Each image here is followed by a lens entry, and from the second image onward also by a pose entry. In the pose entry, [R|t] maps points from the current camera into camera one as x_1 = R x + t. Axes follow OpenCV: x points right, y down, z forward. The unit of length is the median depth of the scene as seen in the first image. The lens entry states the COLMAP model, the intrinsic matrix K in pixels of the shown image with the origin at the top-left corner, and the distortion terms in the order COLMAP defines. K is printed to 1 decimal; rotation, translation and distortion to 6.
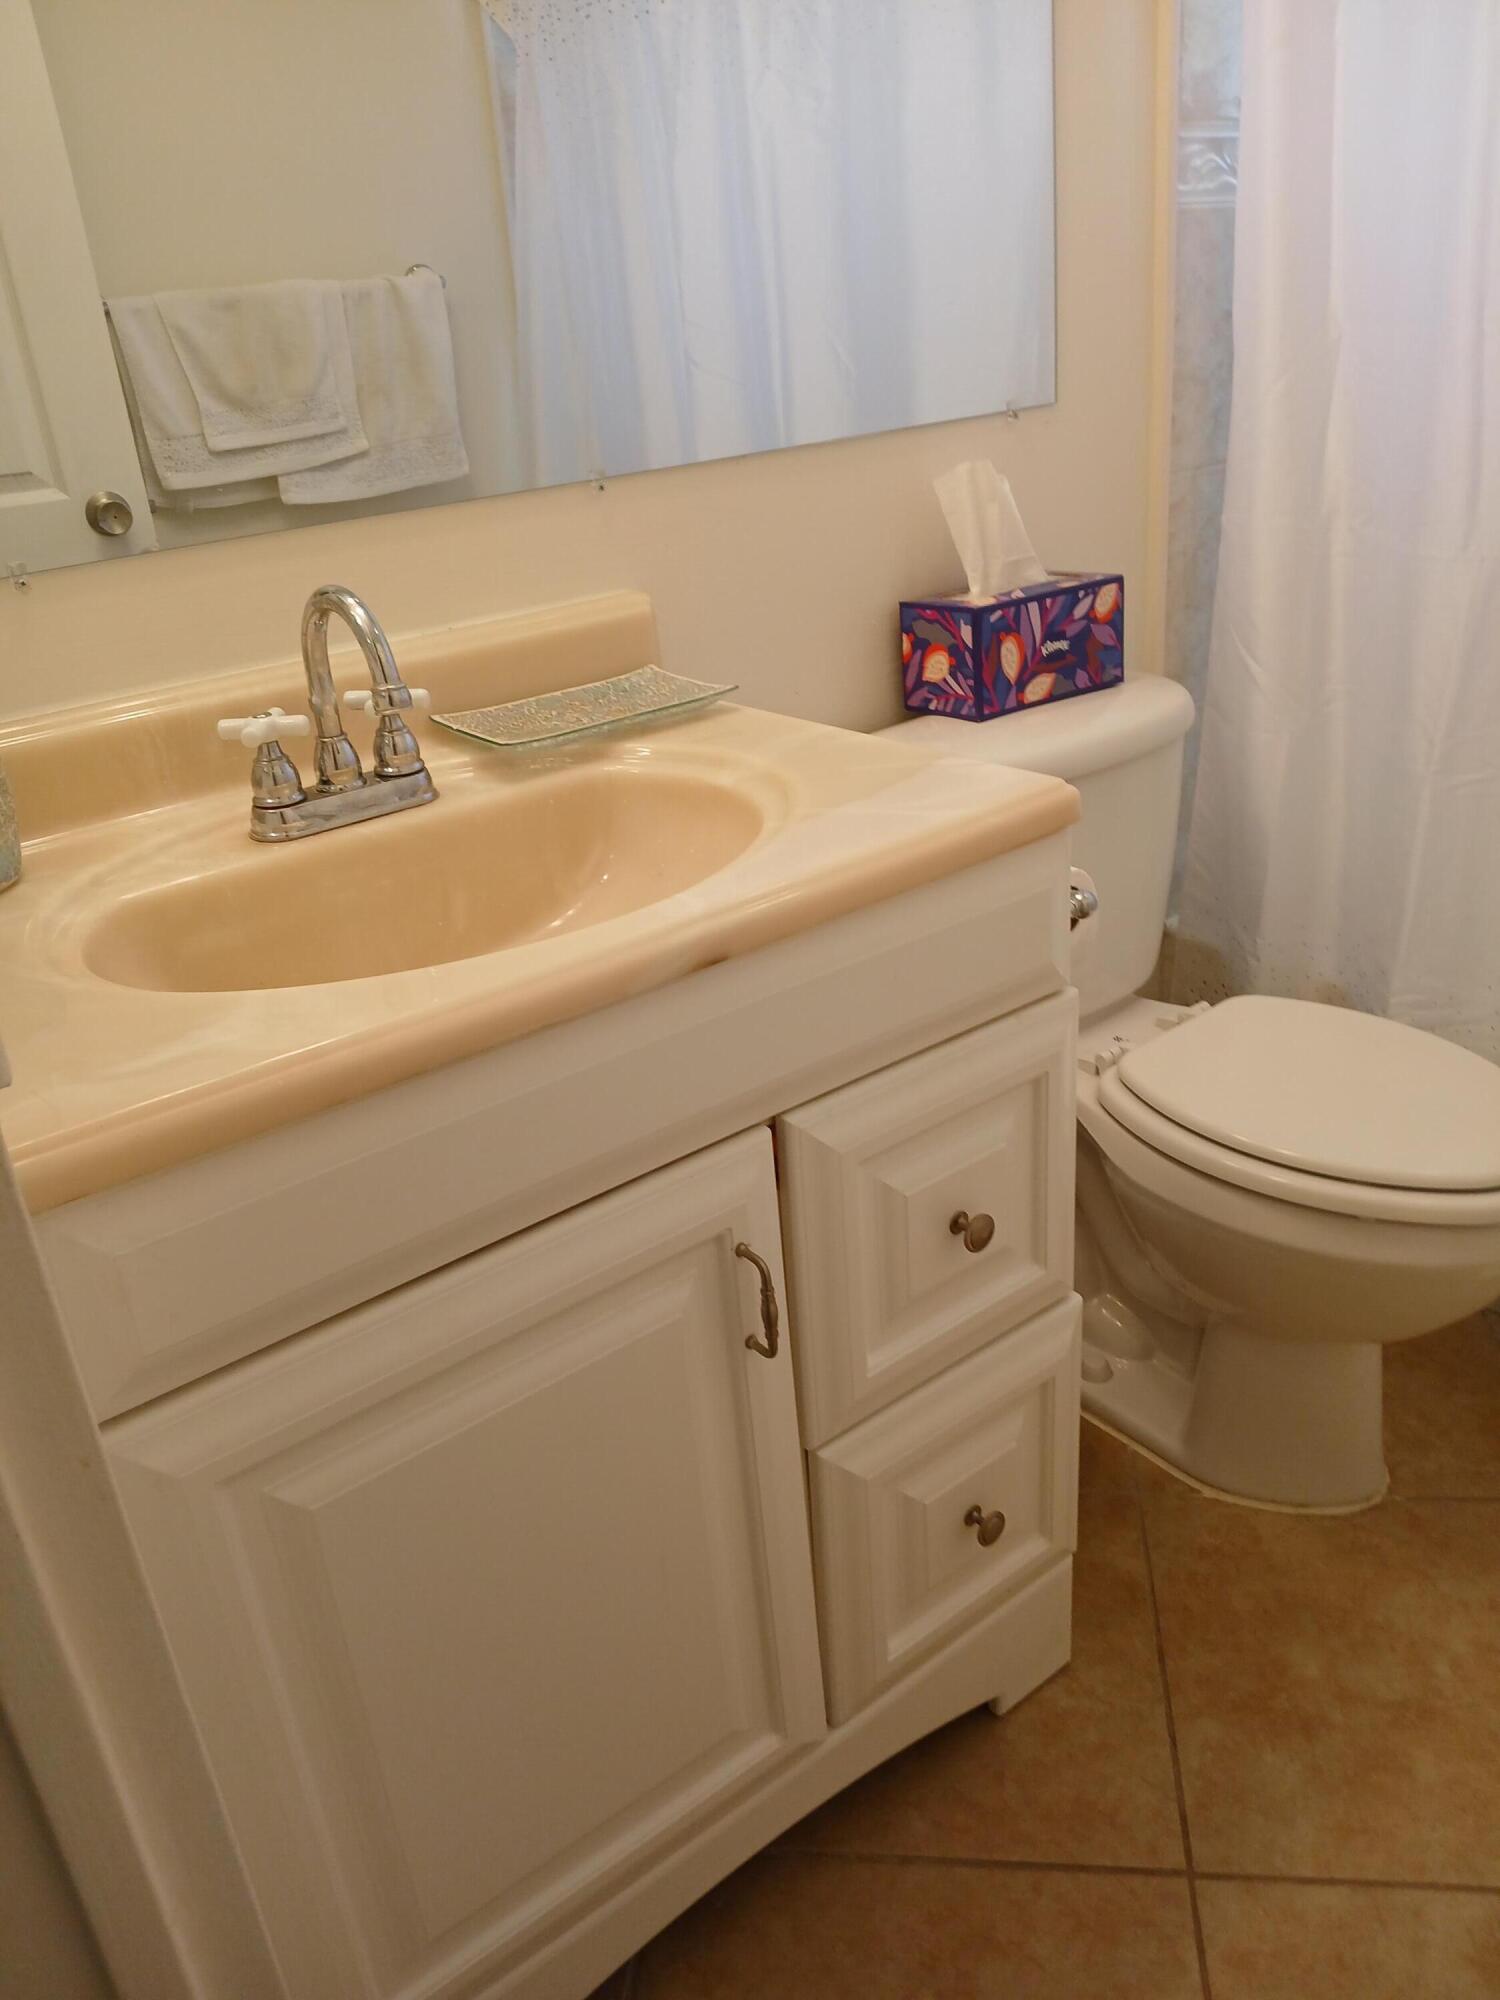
lens RADIAL K [[1570.3, 0, 737.7], [0, 1570.3, 1057.1], [0, 0, 1]] dist [0.058437, -0.131528]
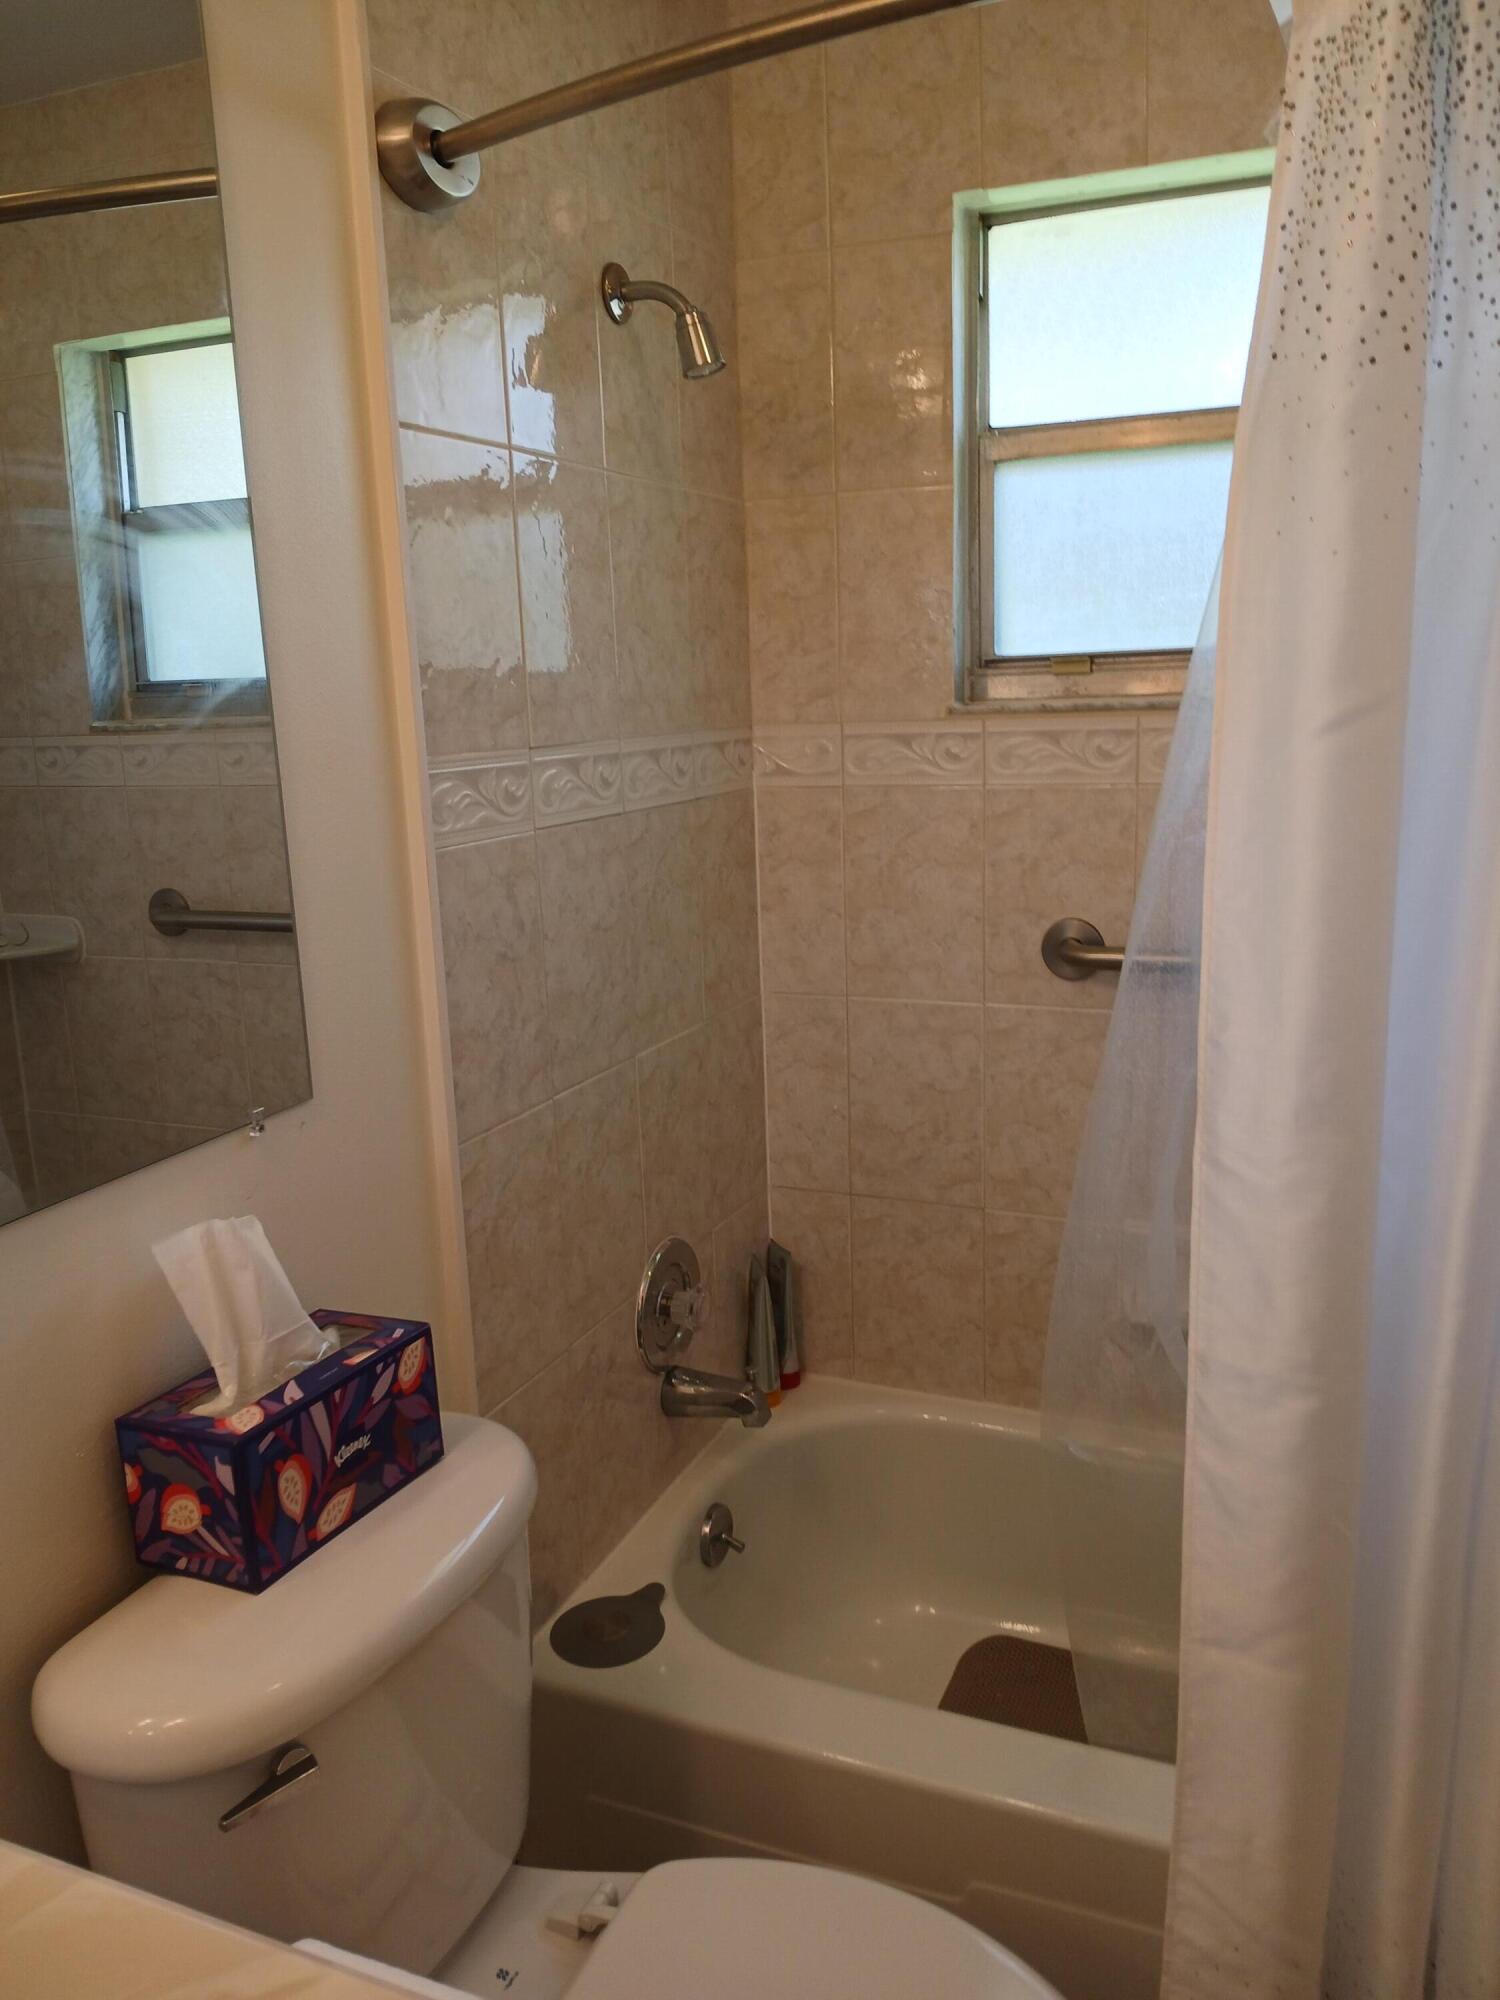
lens RADIAL K [[1570.3, 0, 779.0], [0, 1570.3, 1026.4], [0, 0, 1]] dist [0.058437, -0.131528]
pose [[0.874639, -0.050852, 0.482101, 0.031989], [0.166828, 0.965314, -0.200840, -0.262252], [-0.455166, 0.256090, 0.852785, 0.235941]]
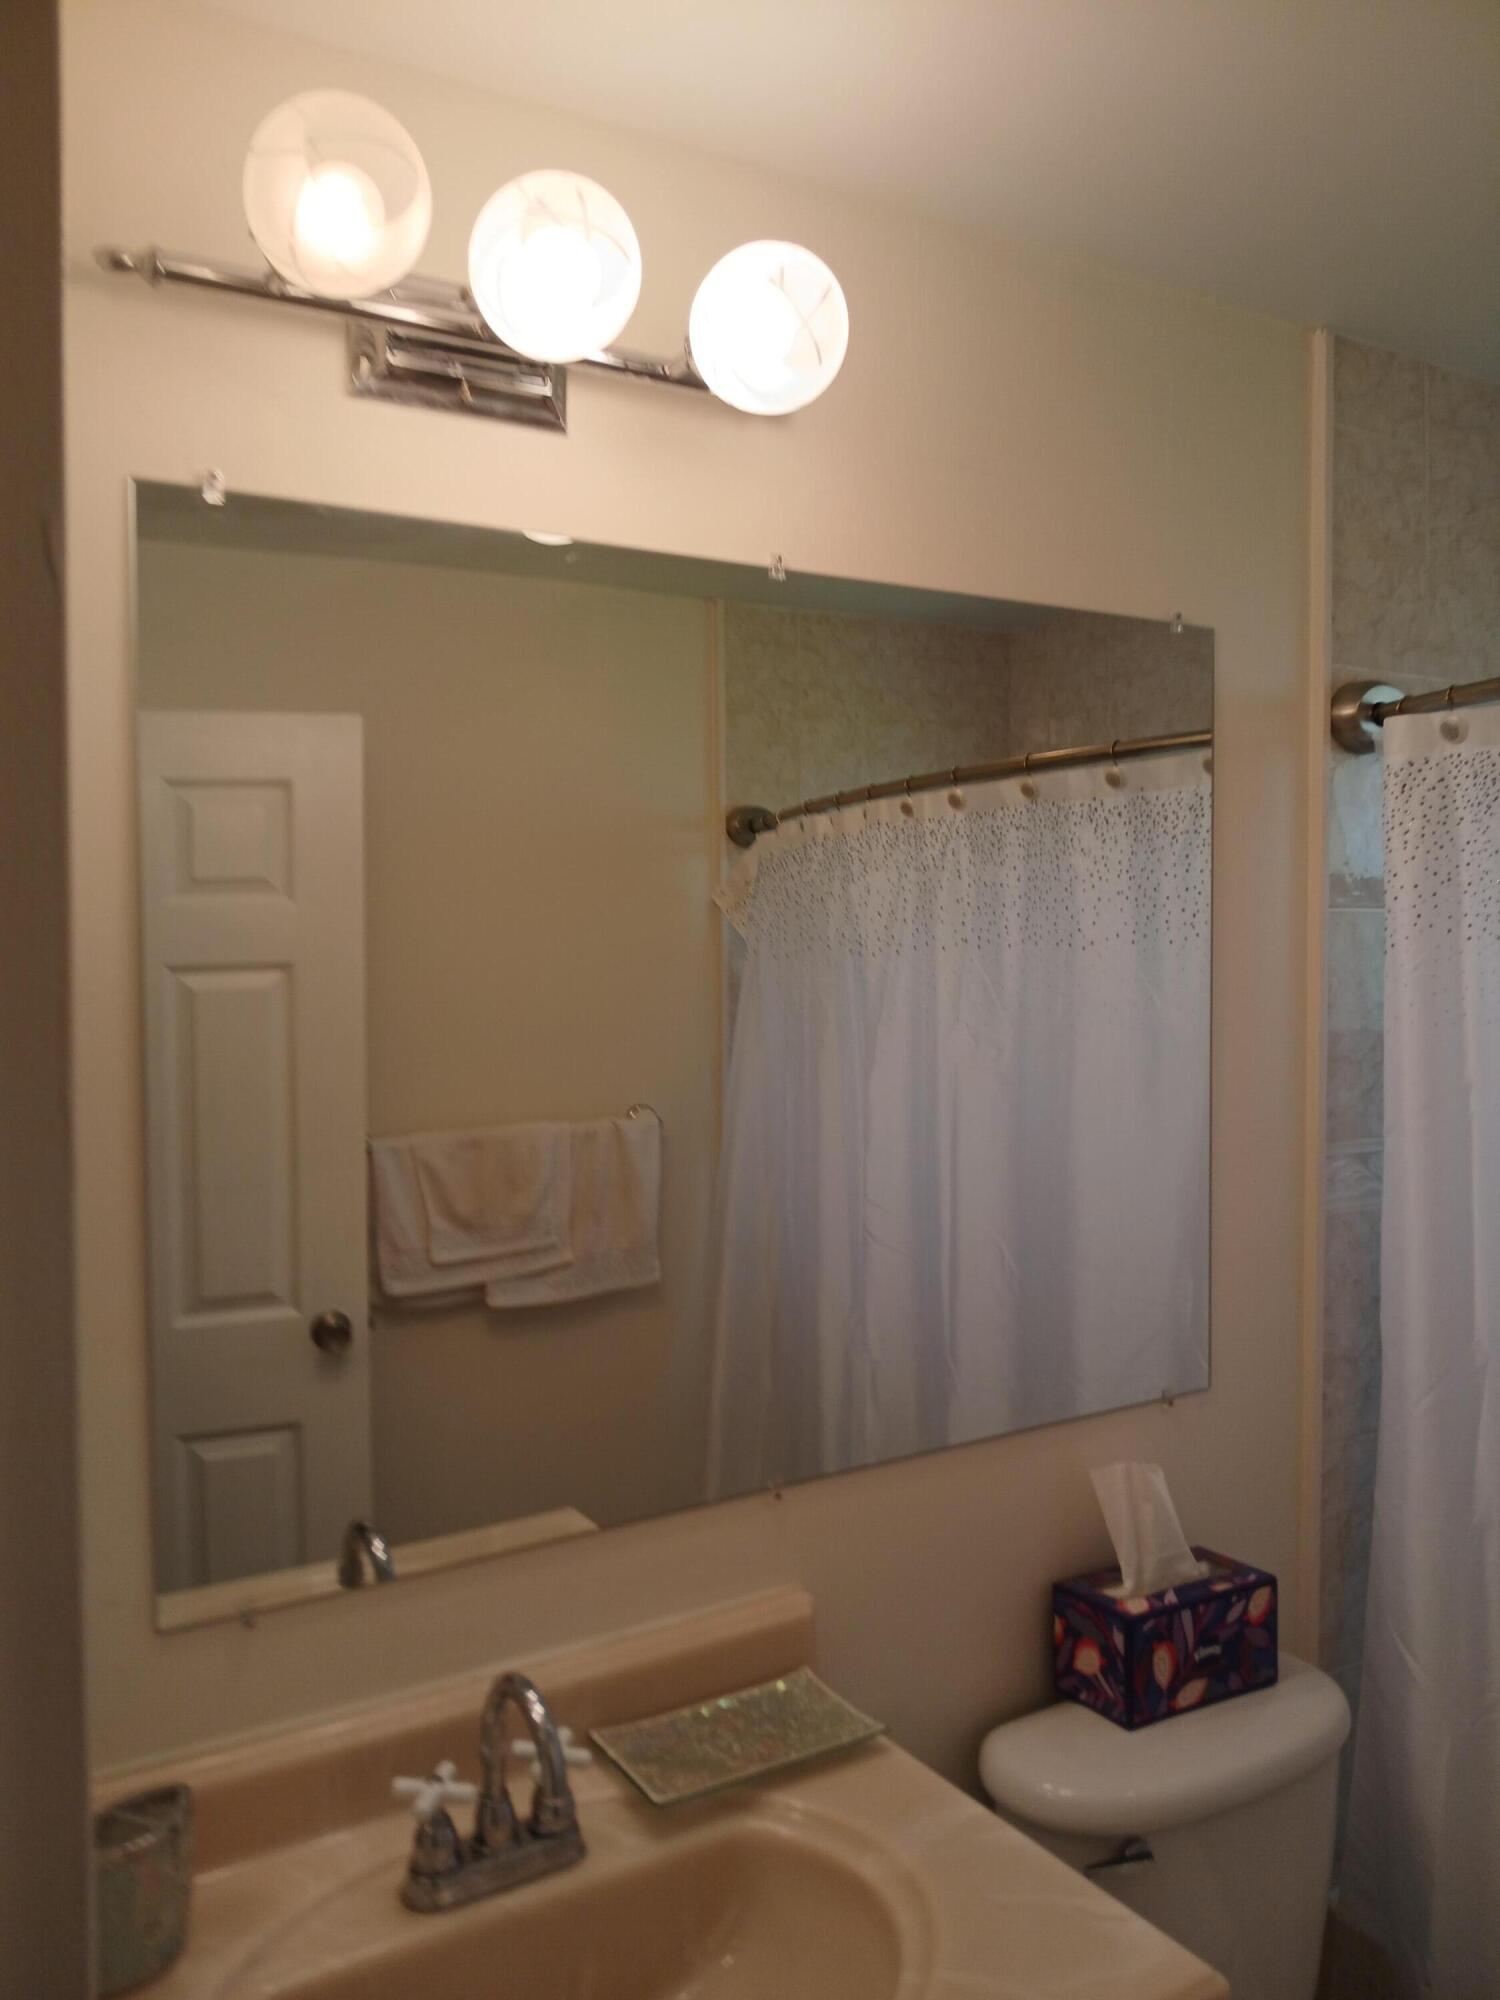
lens RADIAL K [[1570.3, 0, 734.4], [0, 1570.3, 1003.8], [0, 0, 1]] dist [0.058437, -0.131528]
pose [[0.990071, 0.085633, -0.111470, -0.020430], [-0.122002, 0.917367, -0.378884, -0.215023], [0.069814, 0.388722, 0.918706, -0.106278]]
